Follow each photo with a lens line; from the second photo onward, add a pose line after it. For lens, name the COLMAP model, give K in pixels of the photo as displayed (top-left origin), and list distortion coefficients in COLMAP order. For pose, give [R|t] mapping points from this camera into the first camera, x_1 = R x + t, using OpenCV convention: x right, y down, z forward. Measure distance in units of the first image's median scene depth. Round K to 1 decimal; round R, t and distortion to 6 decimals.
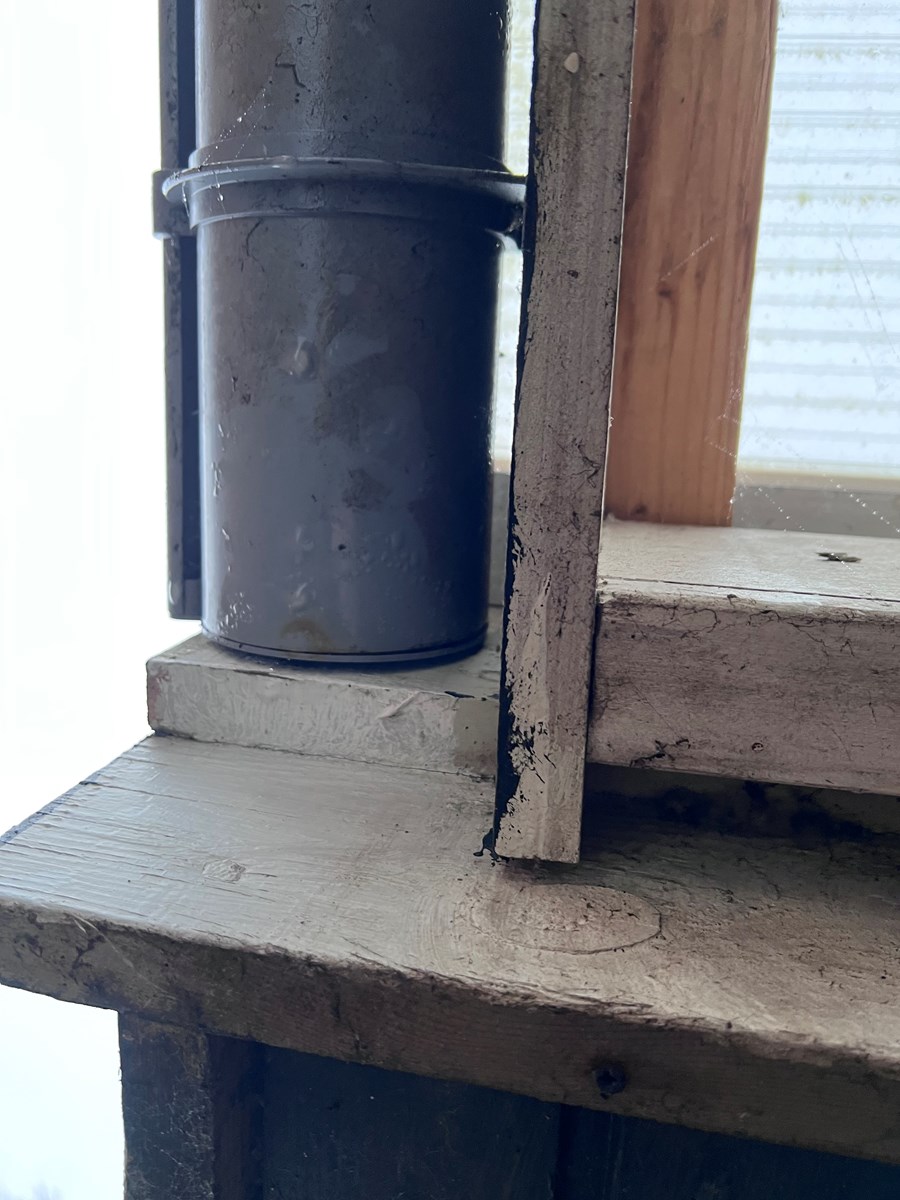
lens RADIAL K [[925.6, 0, 431.1], [0, 925.6, 598.7], [0, 0, 1]] dist [0.043814, -0.078679]
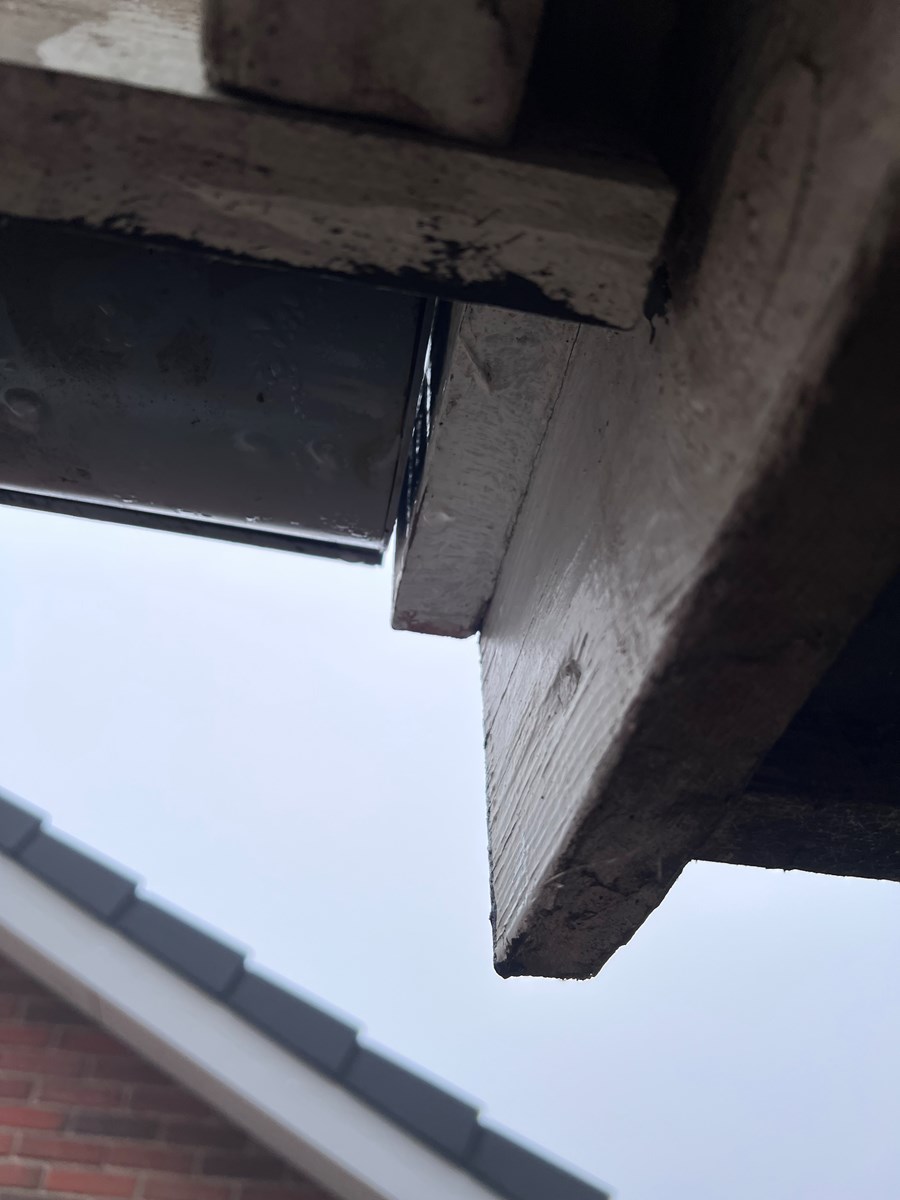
lens RADIAL K [[925.6, 0, 431.1], [0, 925.6, 598.7], [0, 0, 1]] dist [0.043814, -0.078679]
pose [[0.149655, -0.864031, -0.480681, 0.199984], [0.970398, 0.221555, -0.096126, 0.253963], [0.189554, -0.452066, 0.871611, 0.366471]]
